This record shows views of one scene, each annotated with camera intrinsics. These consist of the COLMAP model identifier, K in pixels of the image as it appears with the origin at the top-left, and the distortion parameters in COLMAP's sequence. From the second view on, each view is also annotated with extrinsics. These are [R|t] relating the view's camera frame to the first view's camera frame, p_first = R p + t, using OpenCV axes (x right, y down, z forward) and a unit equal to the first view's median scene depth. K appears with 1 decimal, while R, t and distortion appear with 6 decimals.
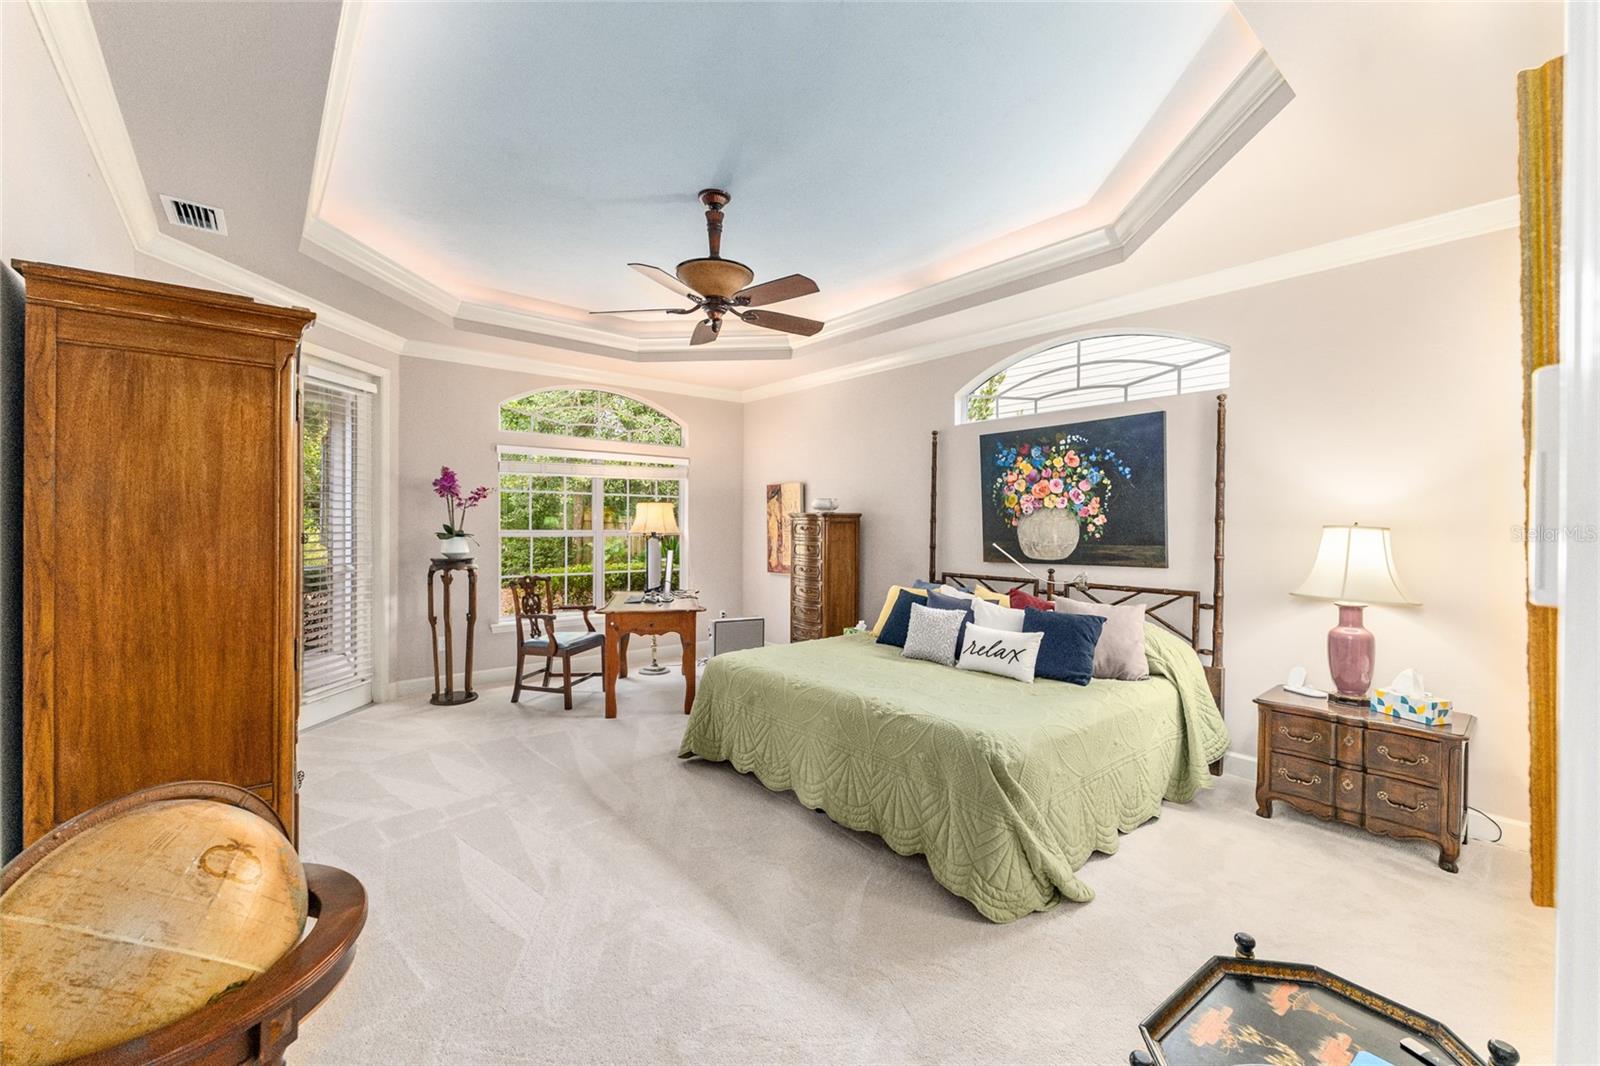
lens RADIAL K [[651.3, 0, 801.2], [0, 651.3, 531.8], [0, 0, 1]] dist [-0.000121, -0.001692]
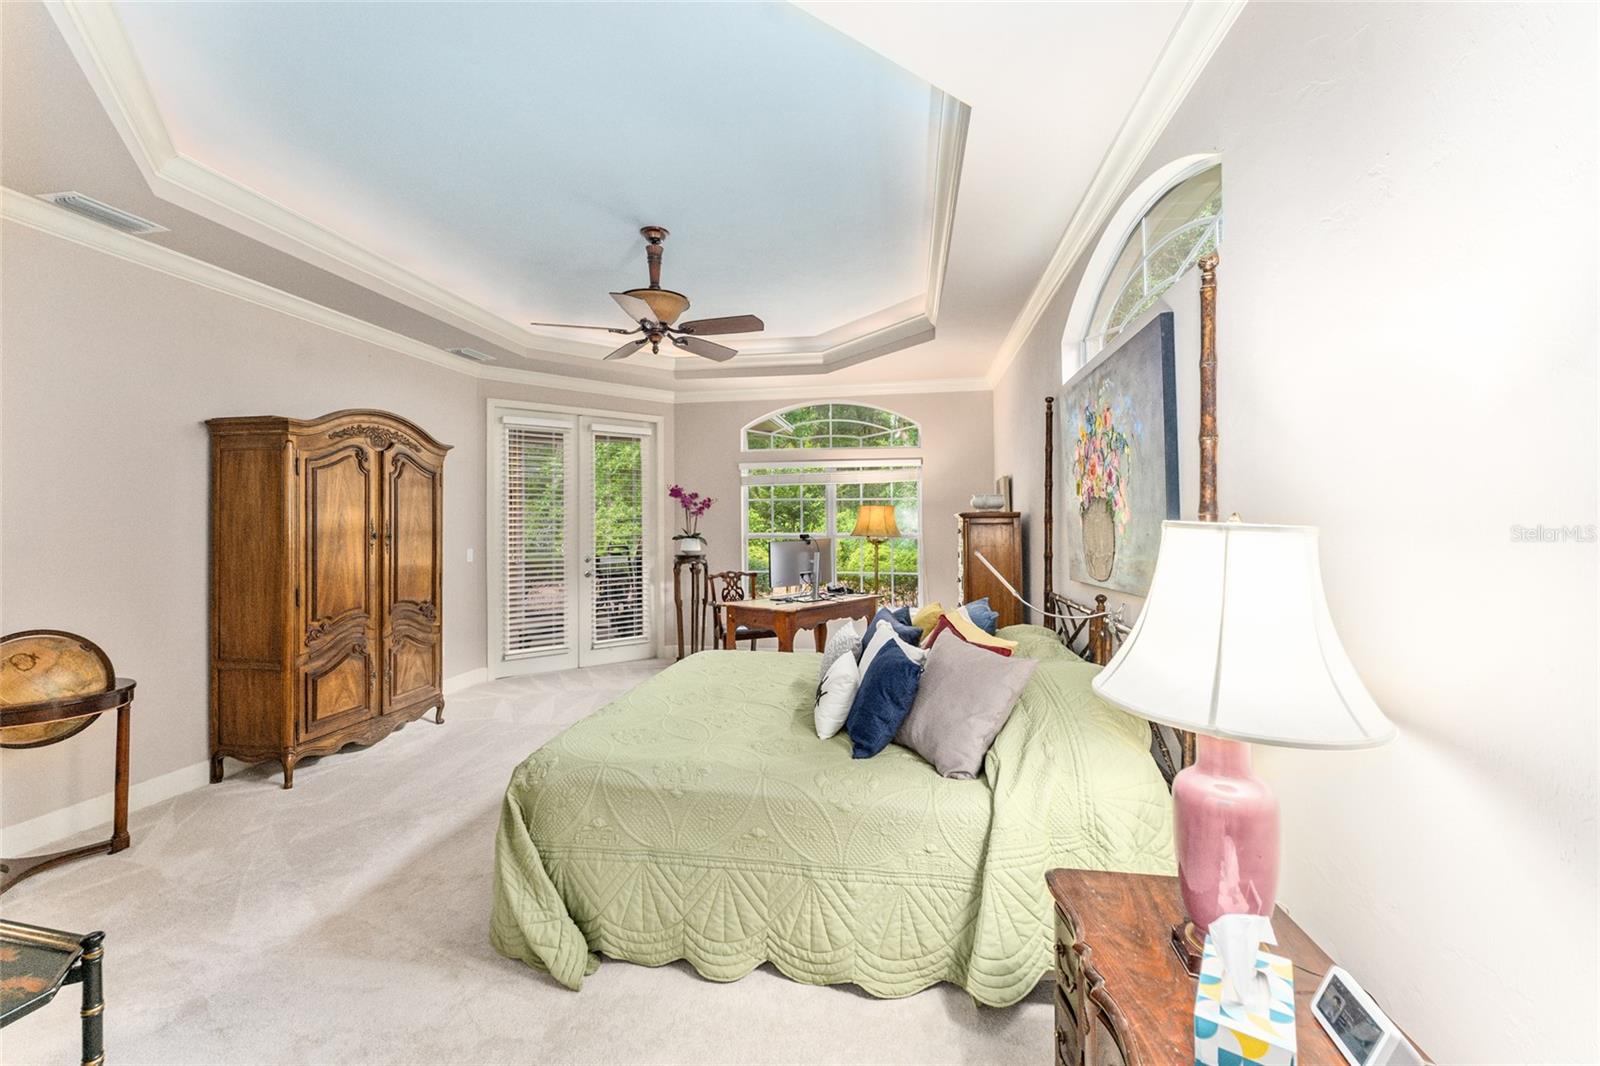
lens RADIAL K [[651.3, 0, 801.7], [0, 651.3, 524.4], [0, 0, 1]] dist [-0.000121, -0.001692]
pose [[0.647956, -0.010523, -0.761605, 0.591044], [-0.001688, 0.999882, -0.015251, -0.000129], [0.761676, 0.011168, 0.647862, 0.324579]]
